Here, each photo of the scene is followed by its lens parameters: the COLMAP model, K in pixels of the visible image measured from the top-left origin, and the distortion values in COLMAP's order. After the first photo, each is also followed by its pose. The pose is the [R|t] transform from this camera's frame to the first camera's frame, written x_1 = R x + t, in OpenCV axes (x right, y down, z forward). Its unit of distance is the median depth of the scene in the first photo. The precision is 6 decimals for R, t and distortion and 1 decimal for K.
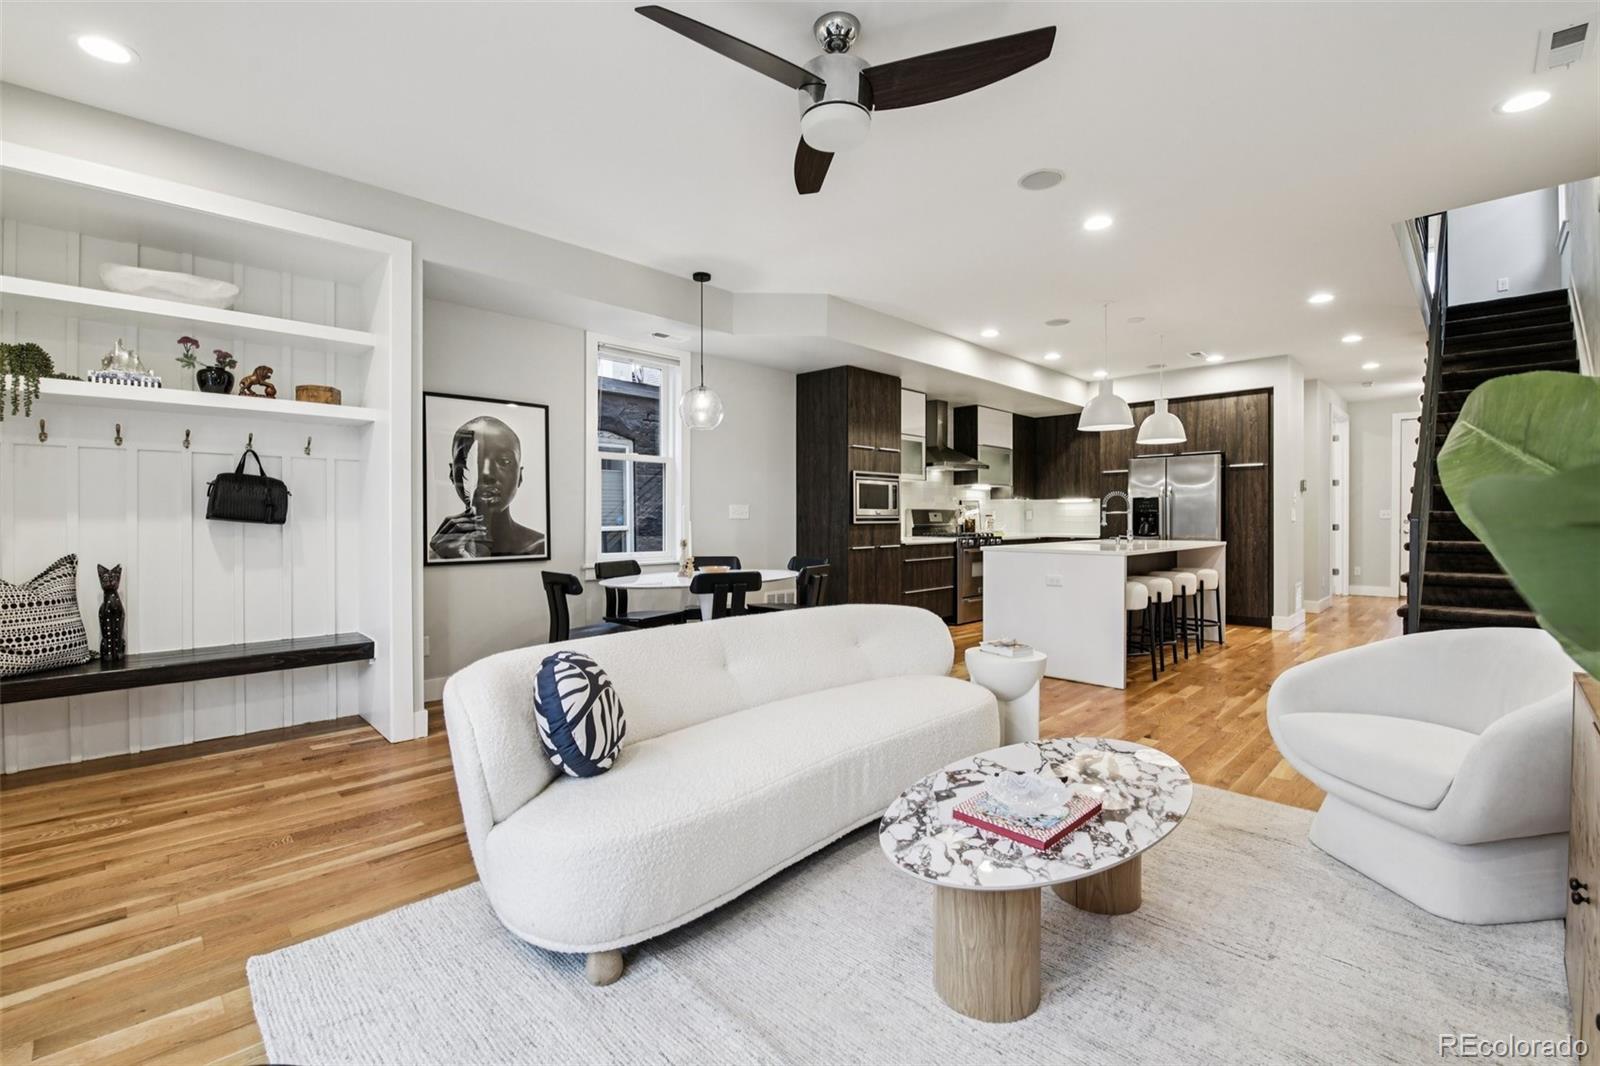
lens RADIAL K [[698.5, 0, 794.5], [0, 698.5, 528.6], [0, 0, 1]] dist [-0.001353, -0.010034]
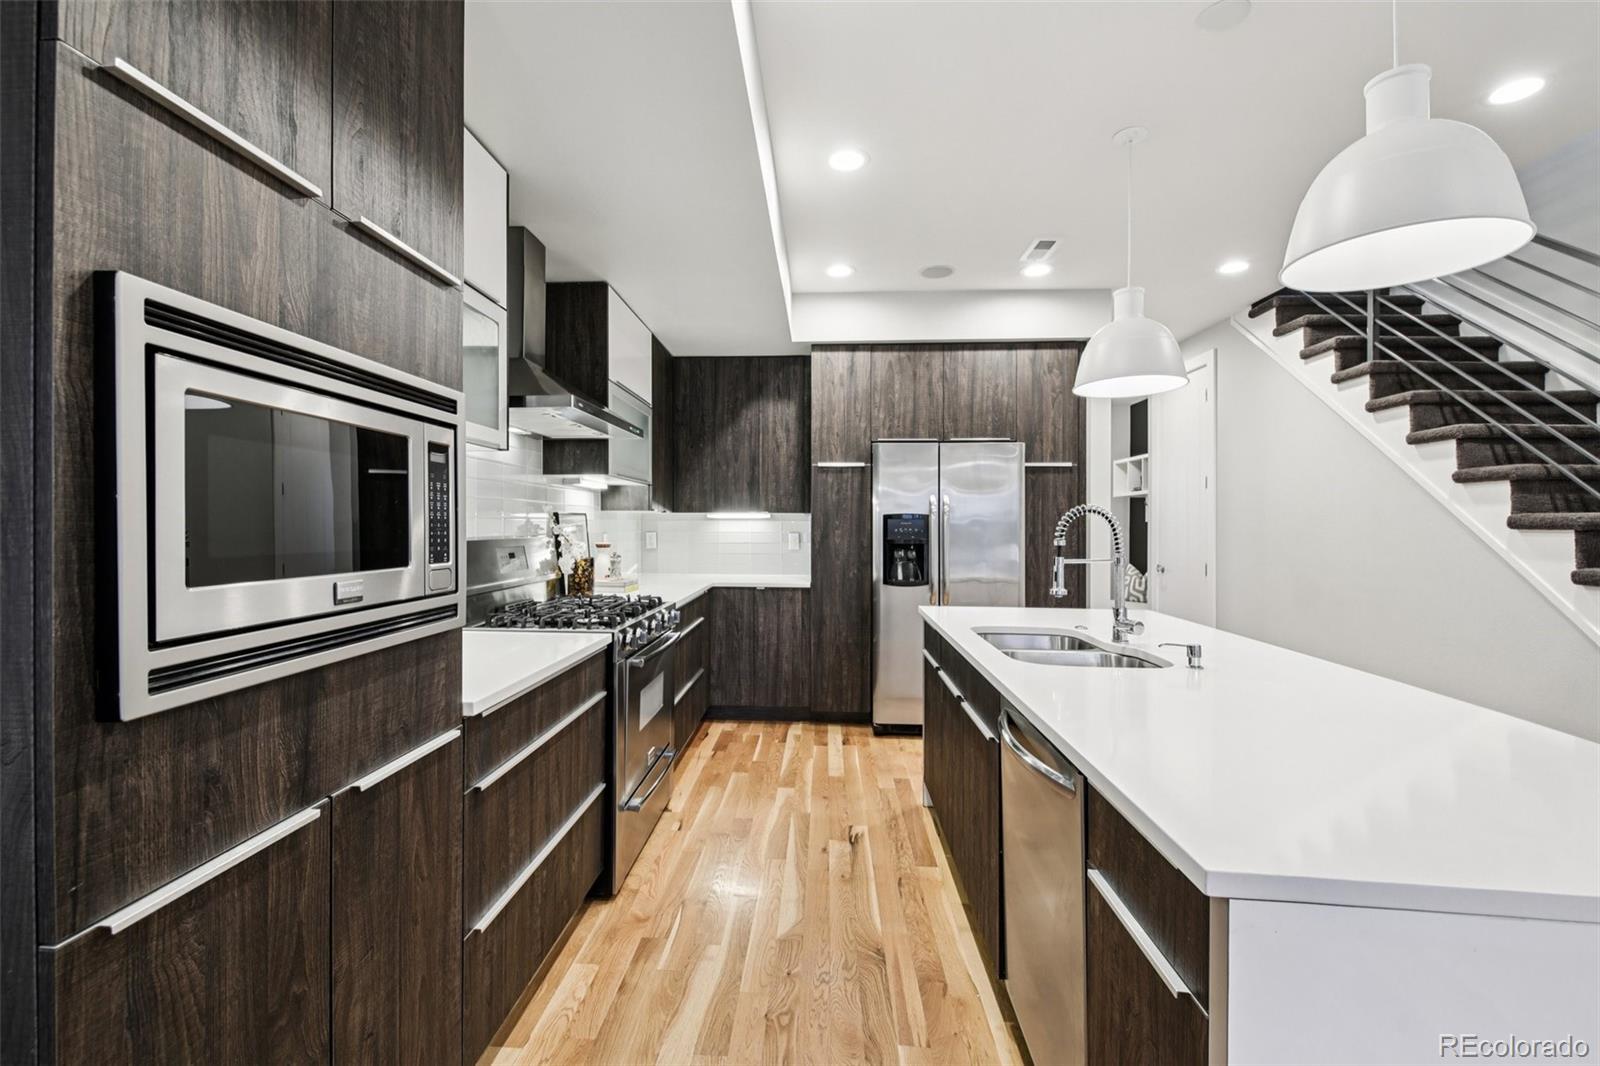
lens RADIAL K [[698.5, 0, 794.5], [0, 698.5, 528.6], [0, 0, 1]] dist [-0.001353, -0.010034]
pose [[0.739572, 0.001457, 0.673076, 0.122620], [0.003879, 0.999972, -0.006428, -0.052319], [-0.673066, 0.007365, 0.739546, 1.135590]]
